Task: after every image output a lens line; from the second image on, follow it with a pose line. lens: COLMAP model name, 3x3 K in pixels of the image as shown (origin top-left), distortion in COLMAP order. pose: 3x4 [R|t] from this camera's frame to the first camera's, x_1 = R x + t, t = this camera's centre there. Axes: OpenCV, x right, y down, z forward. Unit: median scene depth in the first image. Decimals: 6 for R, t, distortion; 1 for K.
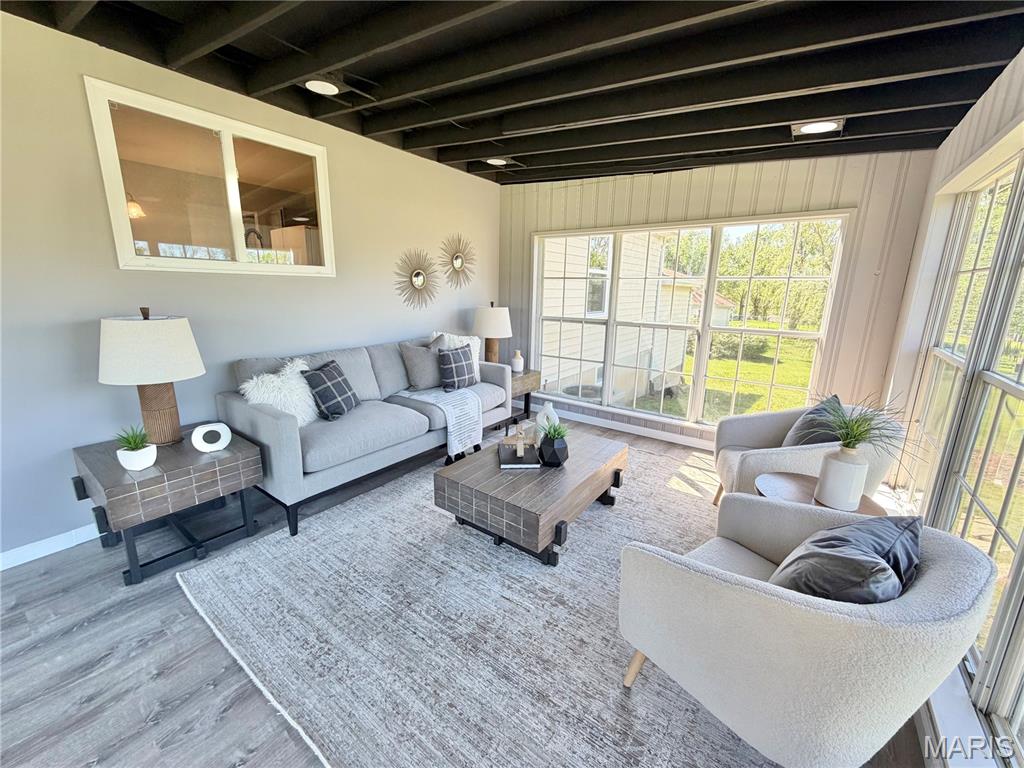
lens RADIAL K [[407.6, 0, 509.5], [0, 407.6, 381.7], [0, 0, 1]] dist [0.001330, -0.000209]
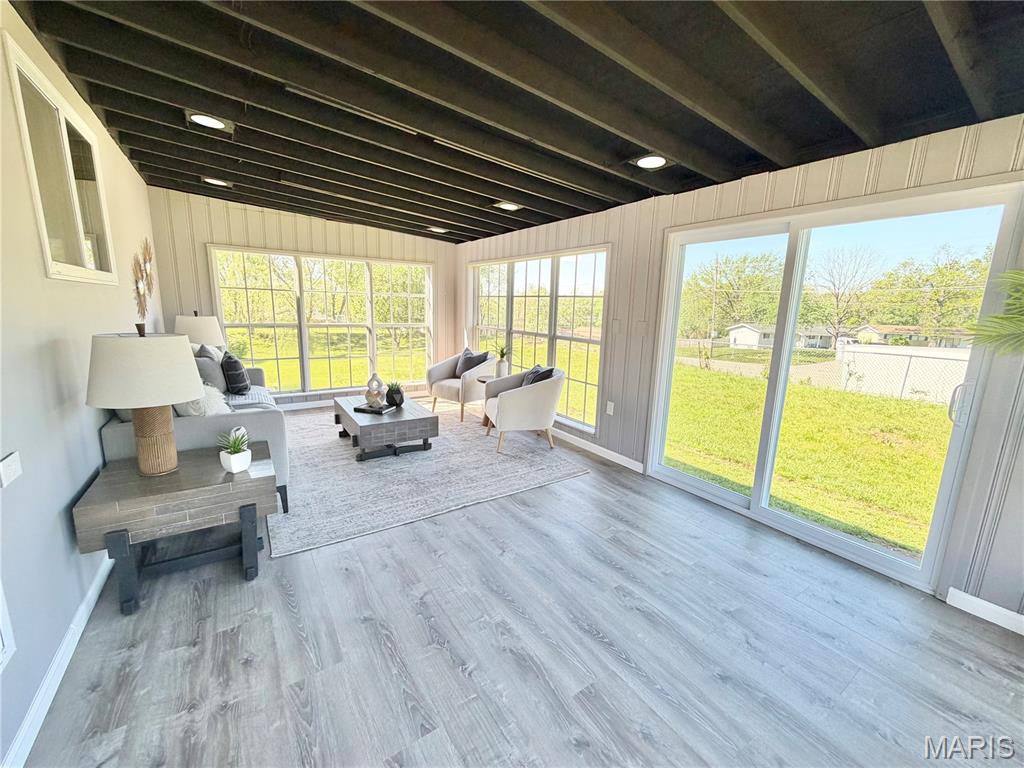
lens RADIAL K [[407.6, 0, 509.5], [0, 407.6, 381.7], [0, 0, 1]] dist [0.001330, -0.000209]
pose [[0.340391, -0.177710, 0.923338, -1.481283], [0.187438, 0.975094, 0.118572, -0.010342], [-0.921412, 0.132708, 0.365223, -0.077731]]
